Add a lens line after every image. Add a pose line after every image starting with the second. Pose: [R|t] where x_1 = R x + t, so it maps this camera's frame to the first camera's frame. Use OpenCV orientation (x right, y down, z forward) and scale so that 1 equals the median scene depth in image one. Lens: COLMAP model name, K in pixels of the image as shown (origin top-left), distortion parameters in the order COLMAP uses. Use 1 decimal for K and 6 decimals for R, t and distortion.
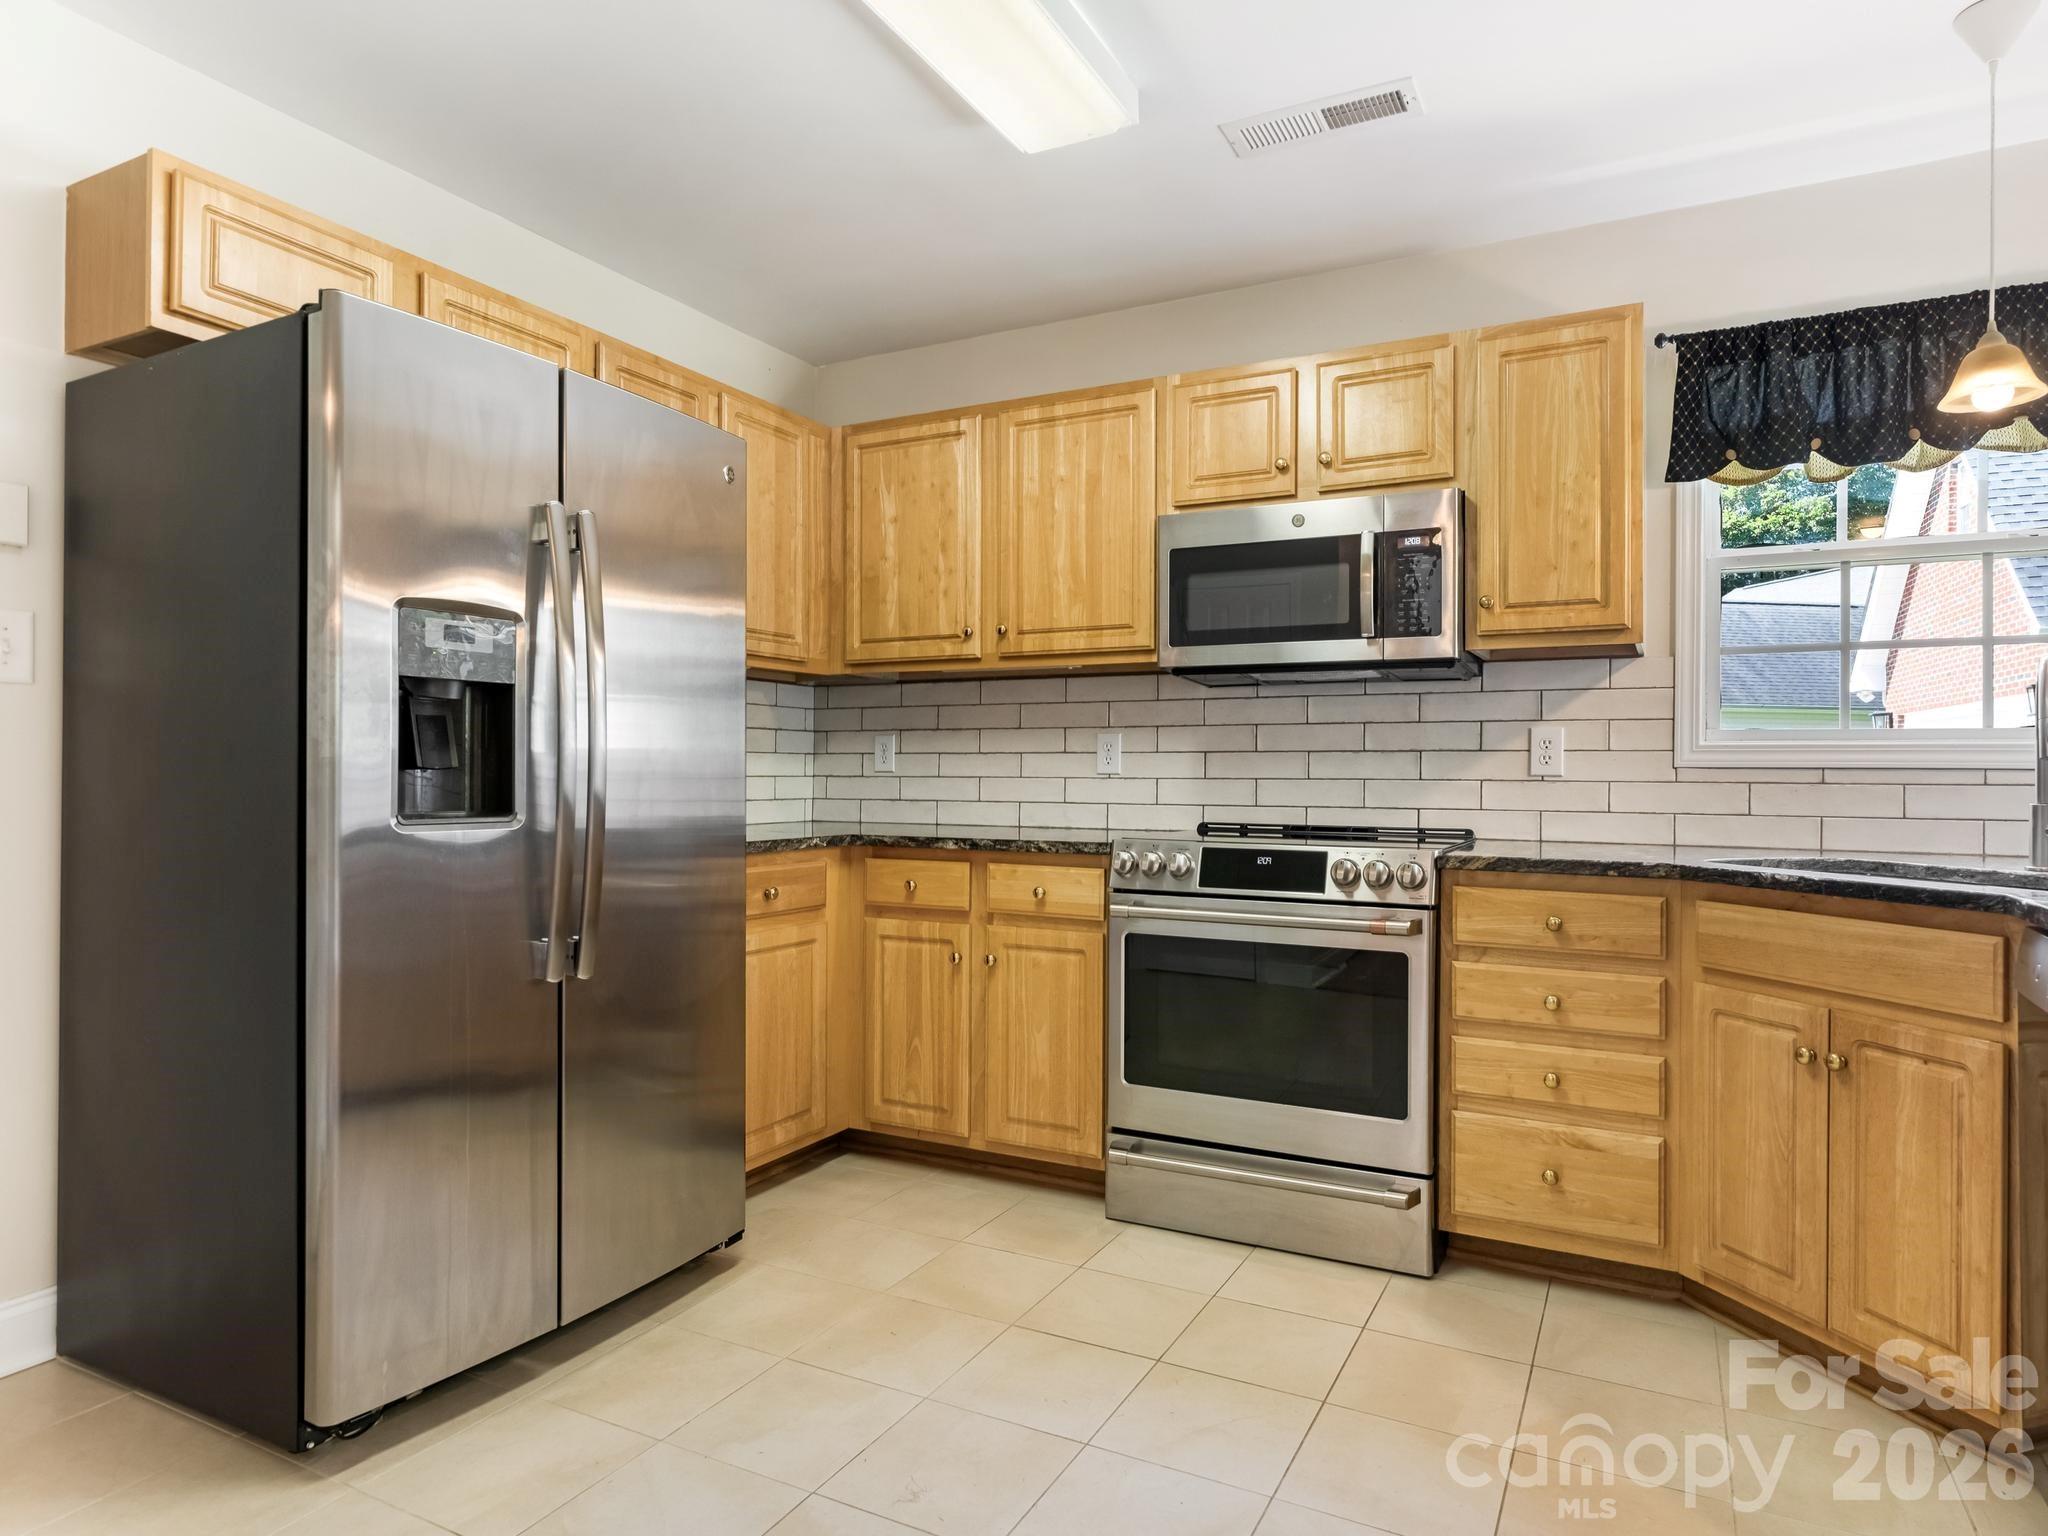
lens RADIAL K [[1173.9, 0, 1024.0], [0, 1173.9, 768.0], [0, 0, 1]] dist [0.000361, 0.000192]
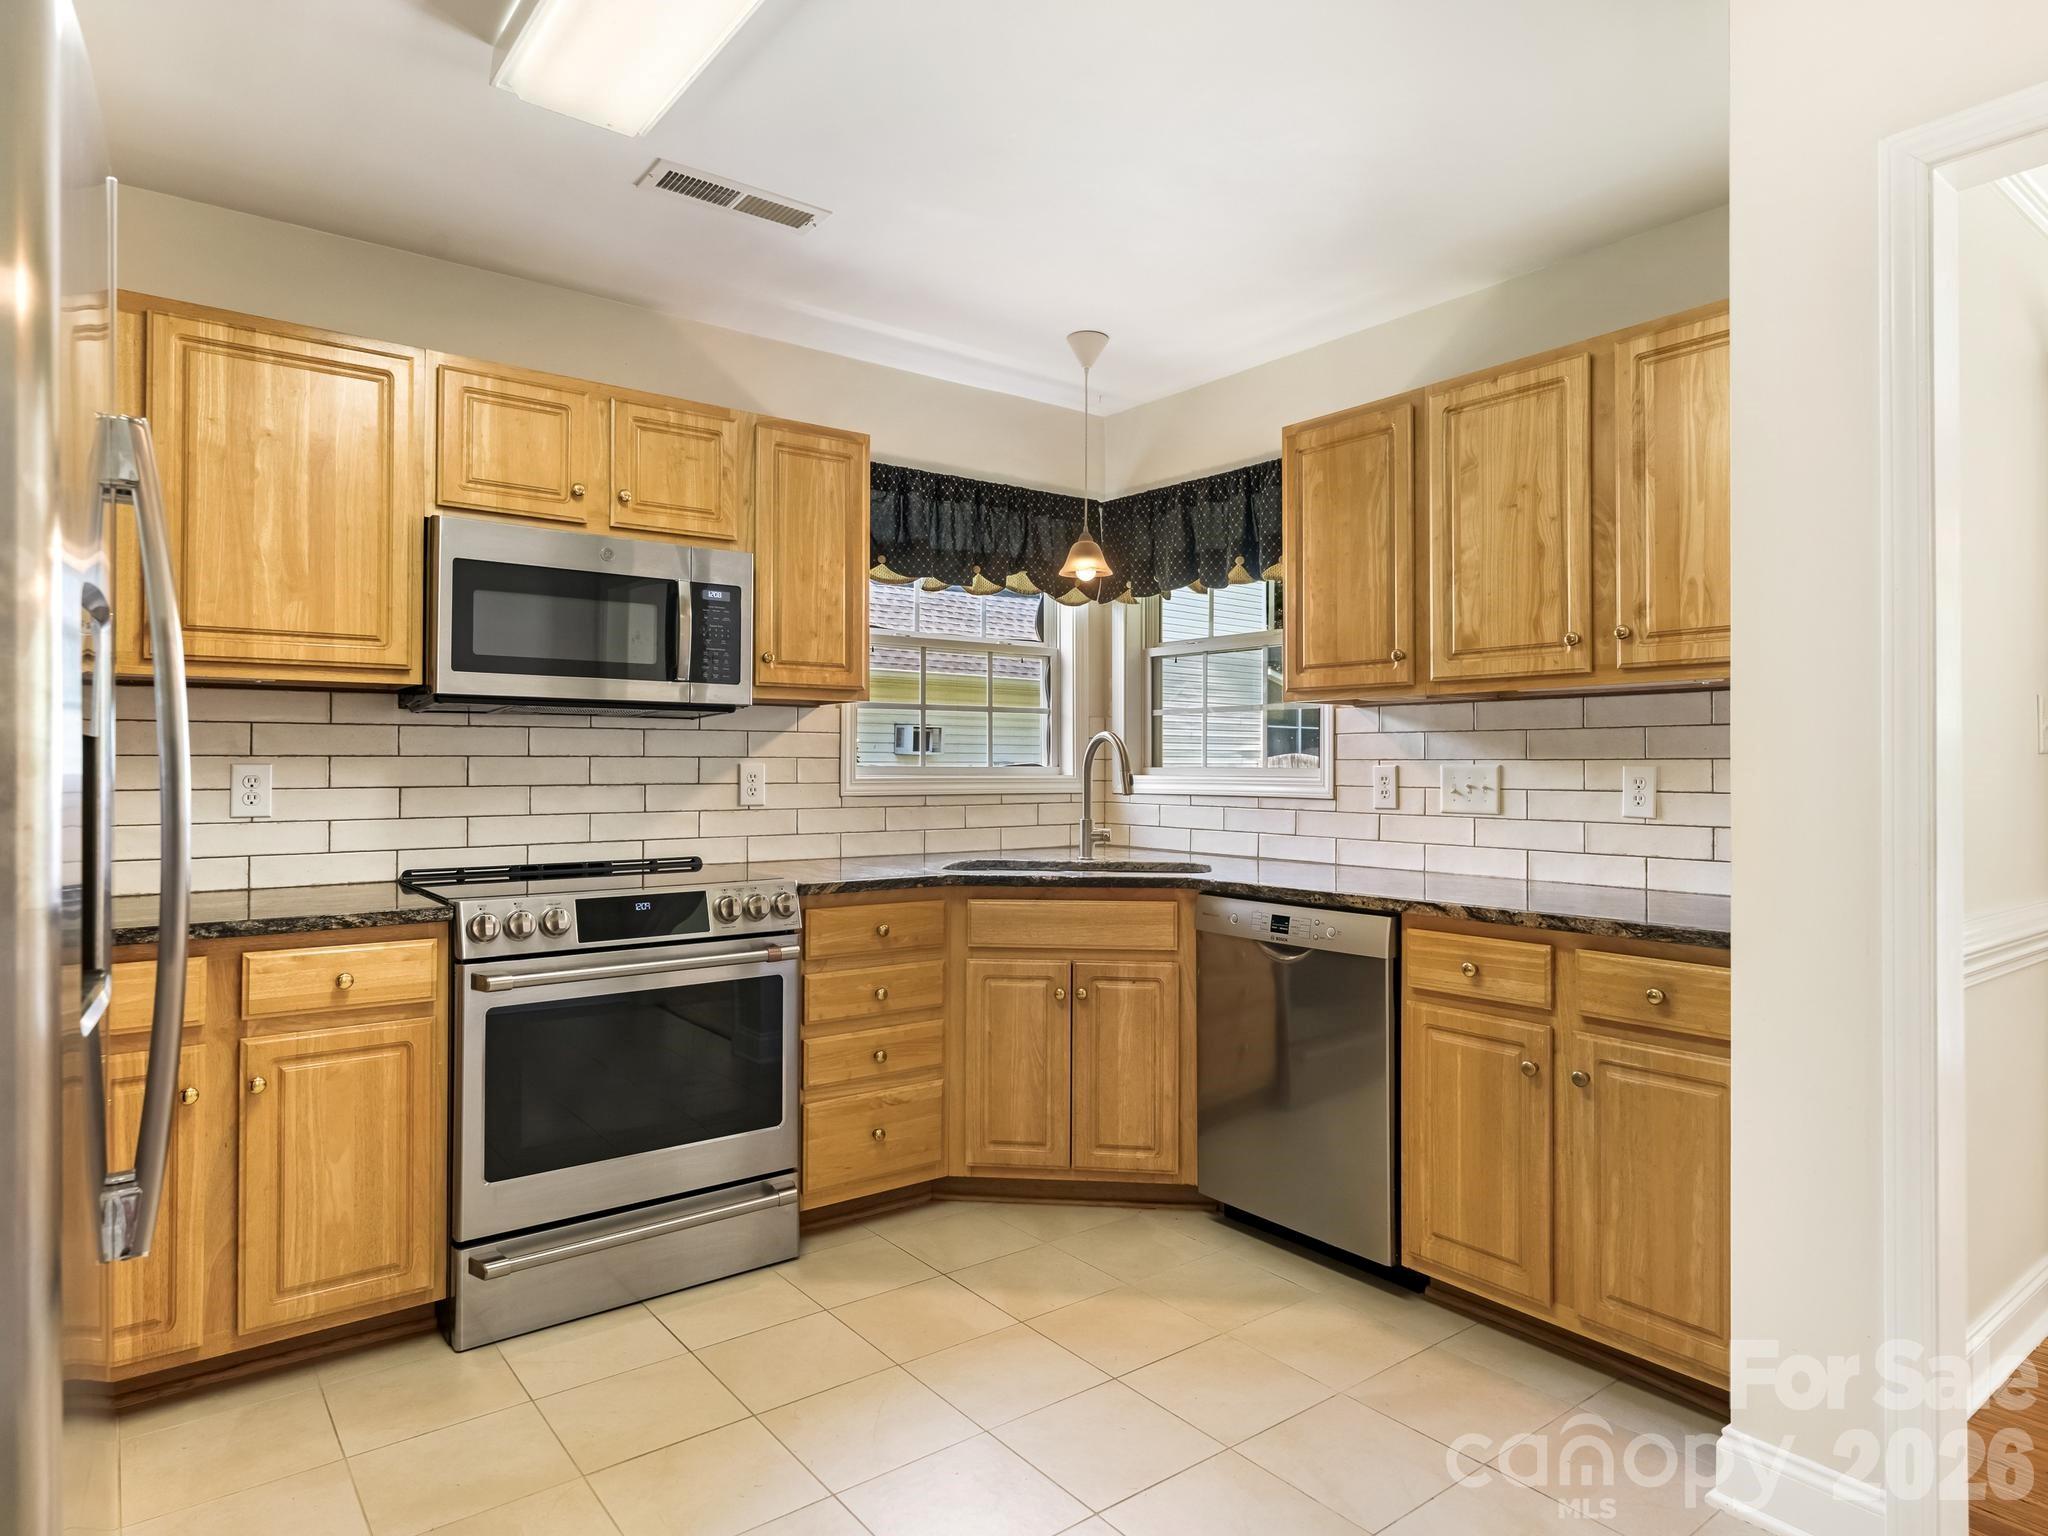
lens RADIAL K [[1227.8, 0, 1031.7], [0, 1227.8, 747.0], [0, 0, 1]] dist [-0.001261, -0.000931]
pose [[0.420500, 0.005407, 0.907276, -0.591475], [-0.000691, 0.999984, -0.005639, -0.048859], [-0.907292, 0.001745, 0.420497, 0.271971]]
